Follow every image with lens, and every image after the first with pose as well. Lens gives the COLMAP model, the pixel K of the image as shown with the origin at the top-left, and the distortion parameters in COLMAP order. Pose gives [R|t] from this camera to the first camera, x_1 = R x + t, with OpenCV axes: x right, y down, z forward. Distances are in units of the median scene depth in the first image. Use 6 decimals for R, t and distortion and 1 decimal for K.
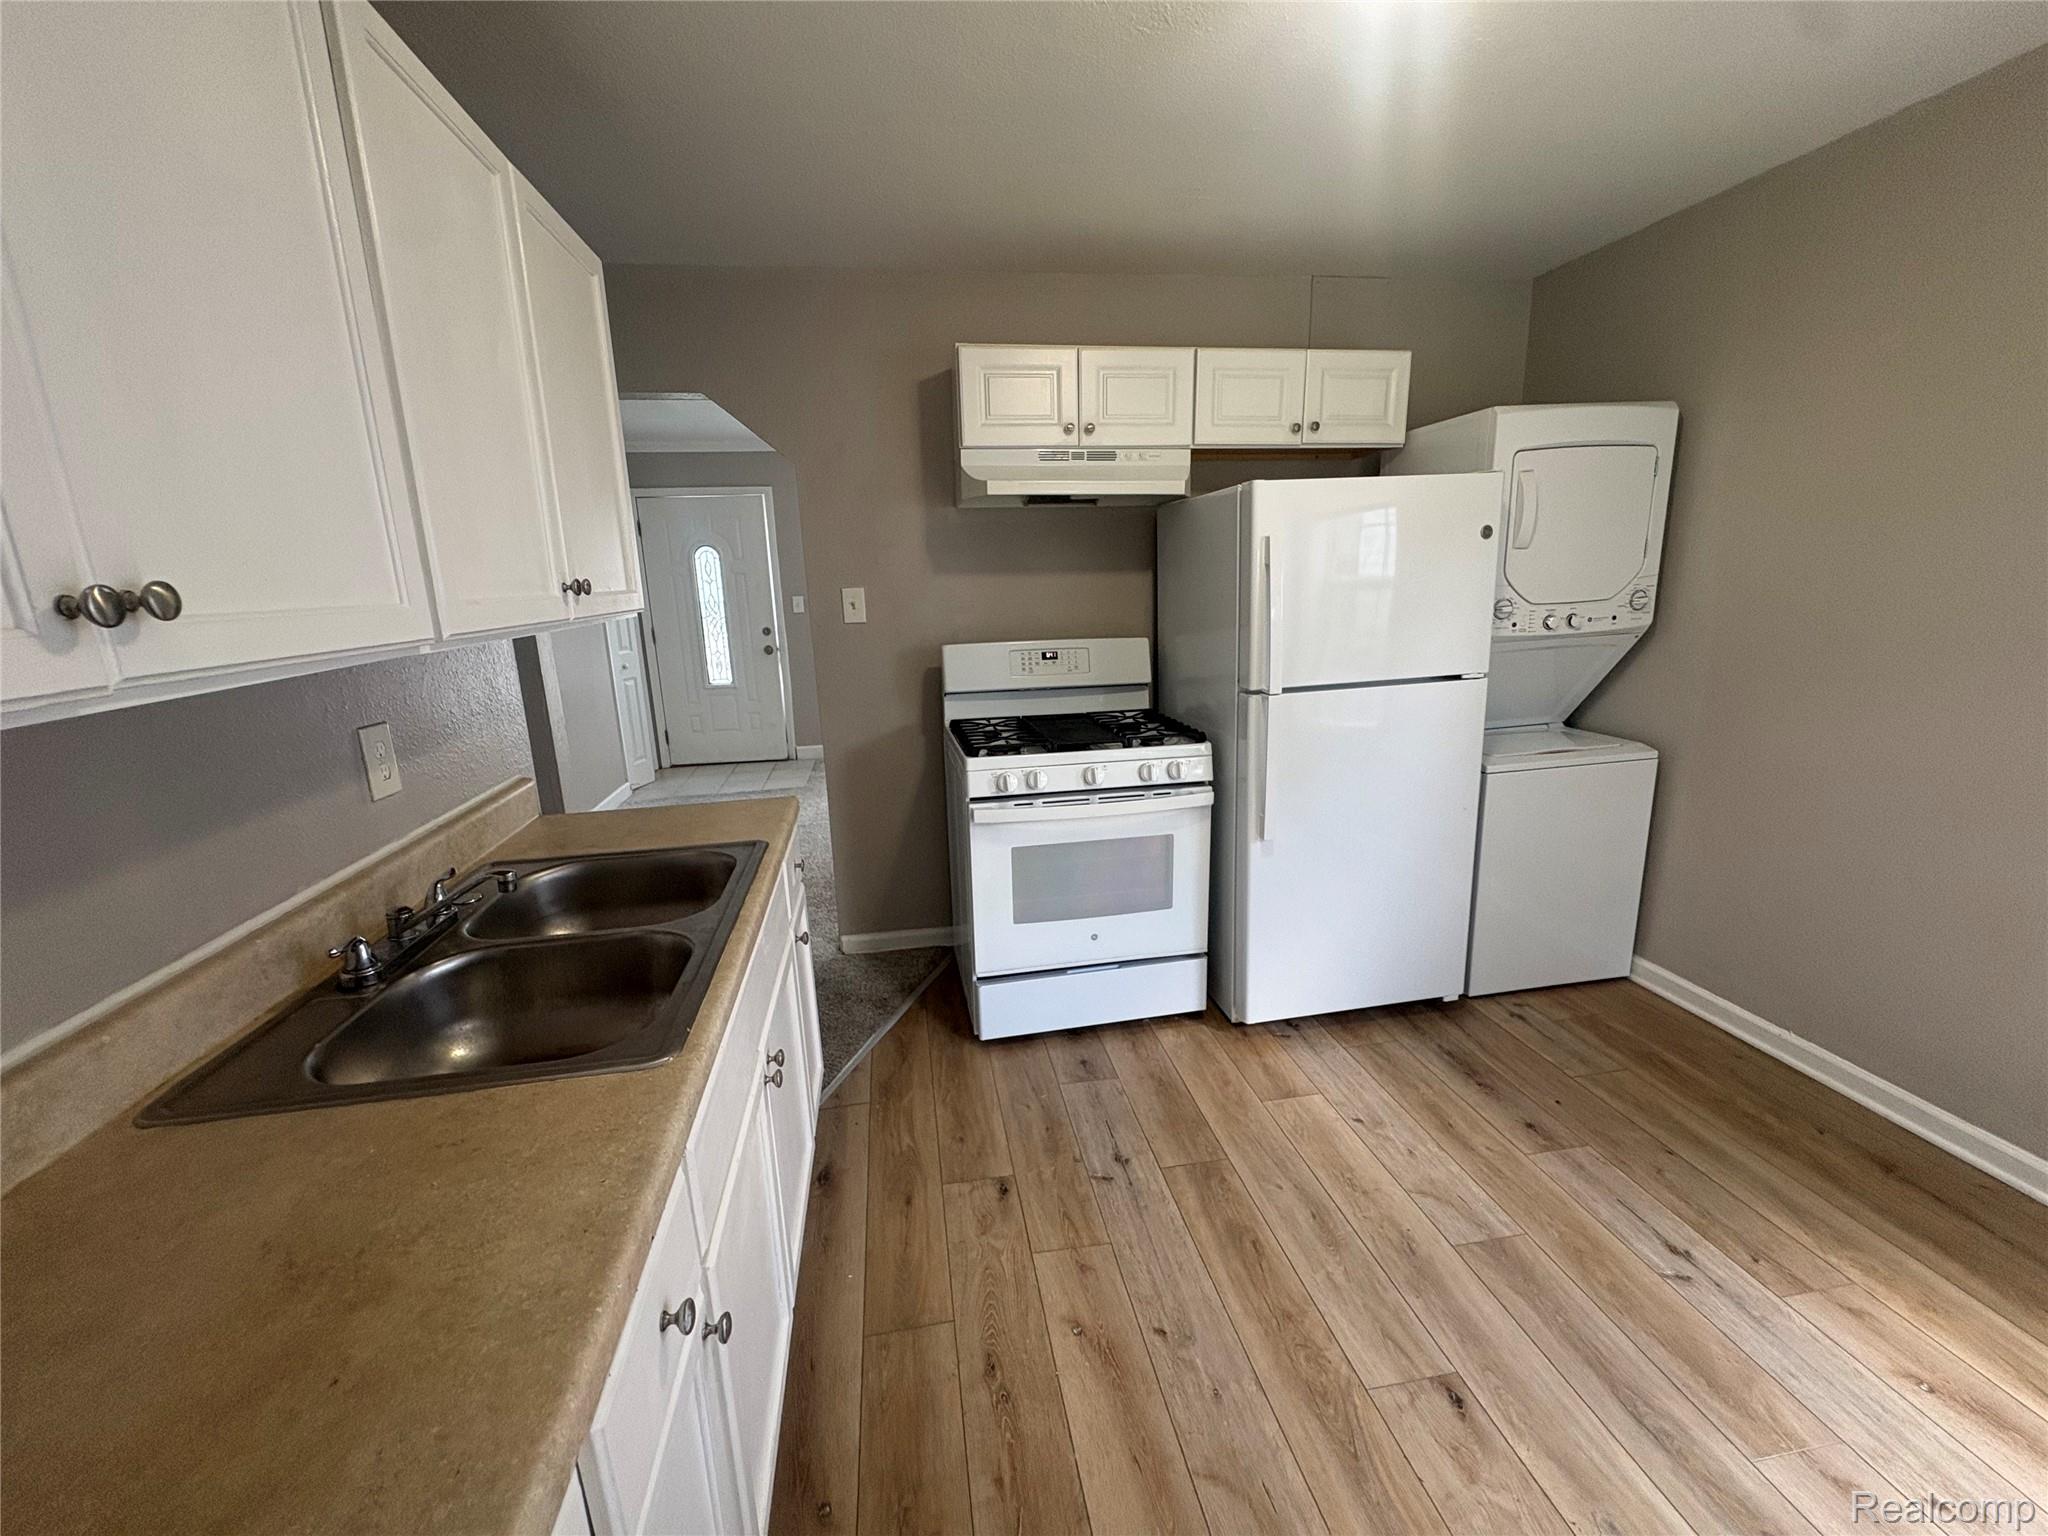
lens RADIAL K [[820.4, 0, 1020.1], [0, 820.4, 765.4], [0, 0, 1]] dist [-0.000386, -0.000089]
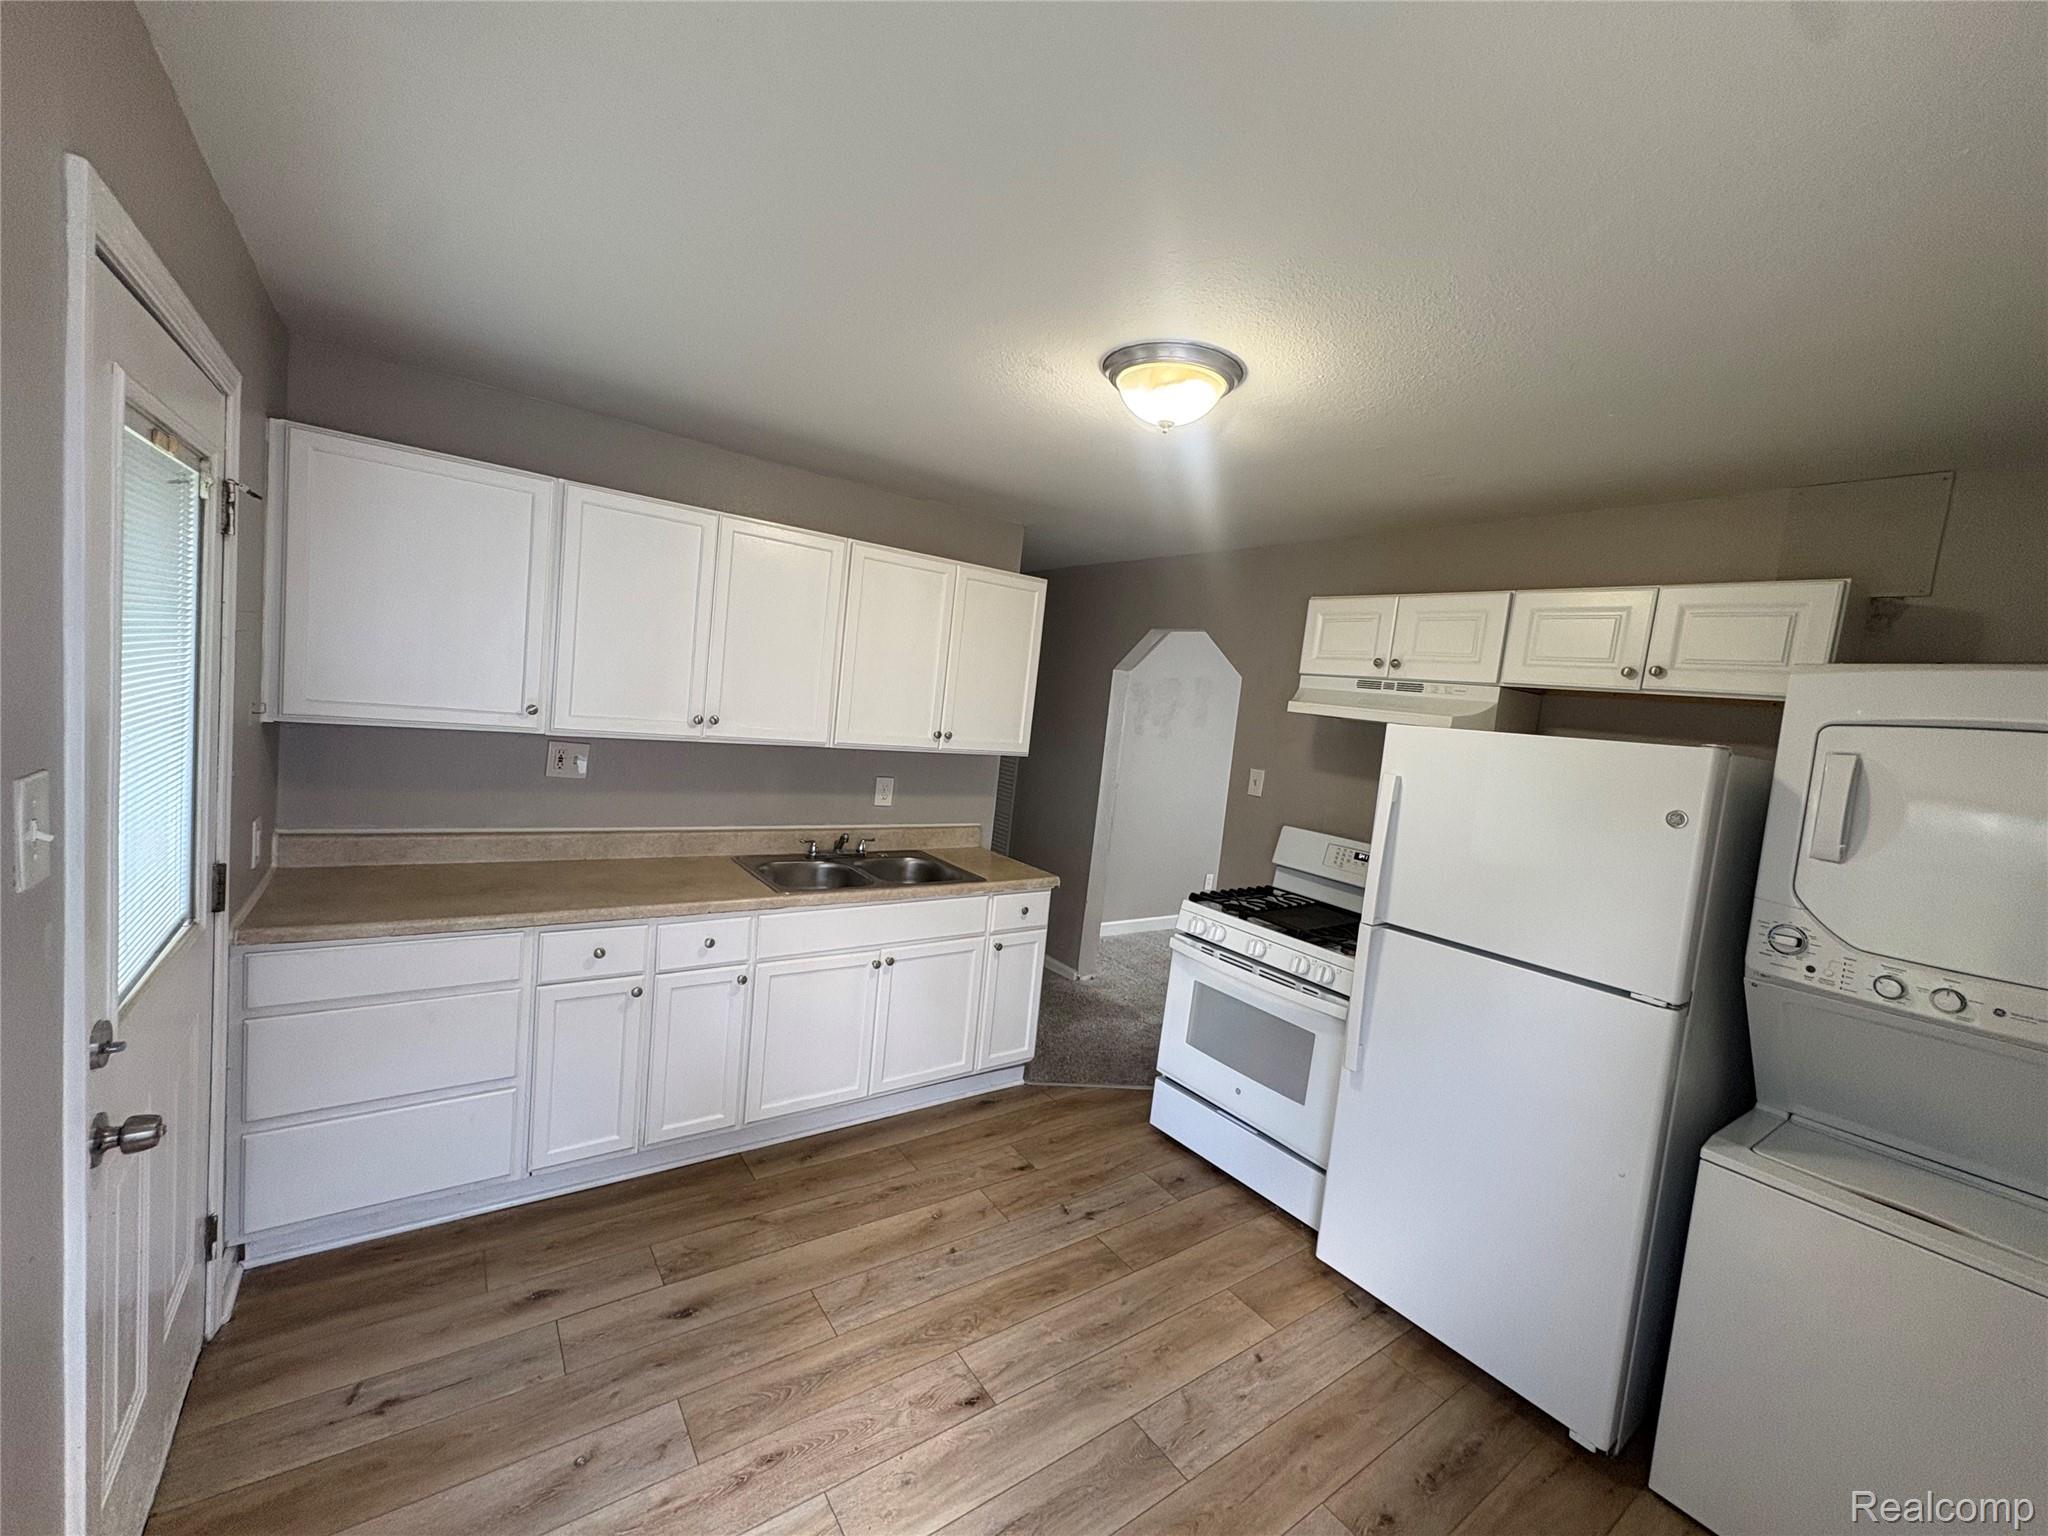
lens RADIAL K [[820.4, 0, 1020.1], [0, 820.4, 765.4], [0, 0, 1]] dist [-0.000386, -0.000089]
pose [[0.437079, 0.153183, -0.886283, 0.907026], [-0.318678, 0.947840, 0.006663, -0.130435], [0.841074, 0.279527, 0.463097, 0.098939]]
